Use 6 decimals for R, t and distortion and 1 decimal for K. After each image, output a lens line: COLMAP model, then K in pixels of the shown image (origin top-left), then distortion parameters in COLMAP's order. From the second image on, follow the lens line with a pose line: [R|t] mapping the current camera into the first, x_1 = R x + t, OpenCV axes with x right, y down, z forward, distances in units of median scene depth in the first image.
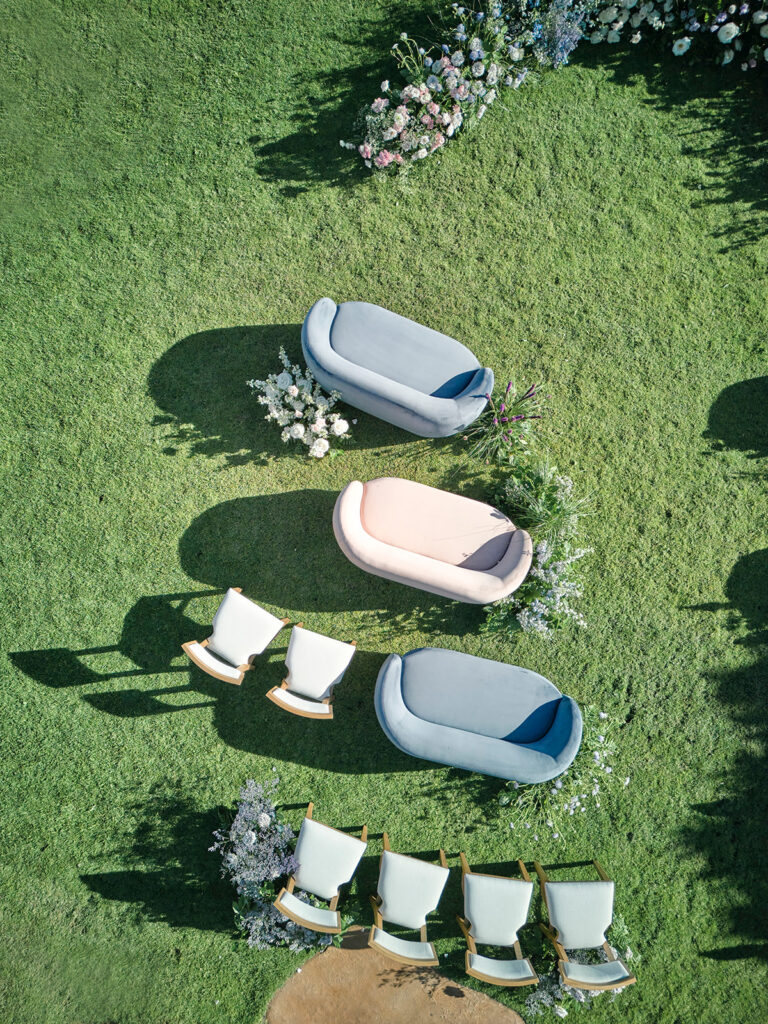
lens RADIAL K [[729.8, 0, 390.8], [0, 729.8, 510.4], [0, 0, 1]] dist [0.048334, -0.053365]
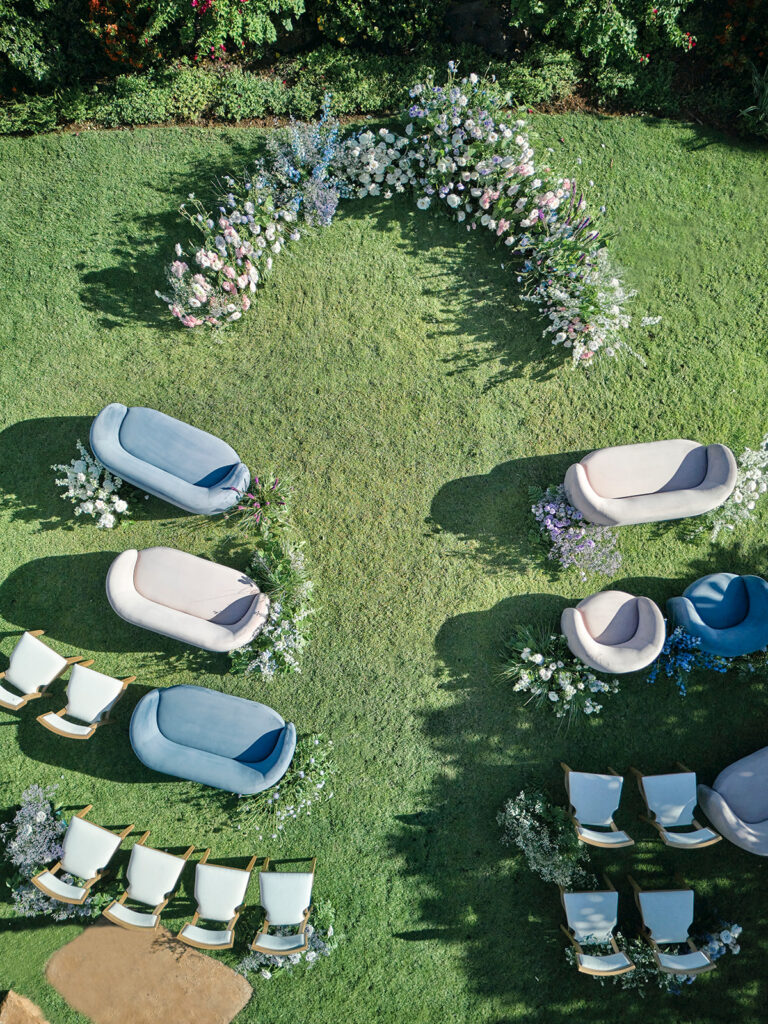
lens RADIAL K [[729.8, 0, 380.7], [0, 729.8, 520.8], [0, 0, 1]] dist [0.048334, -0.053365]
pose [[0.999221, 0.038617, 0.008095, 0.348413], [-0.038570, 0.999239, -0.005898, -0.093665], [-0.008317, 0.005581, 0.999950, -0.252828]]
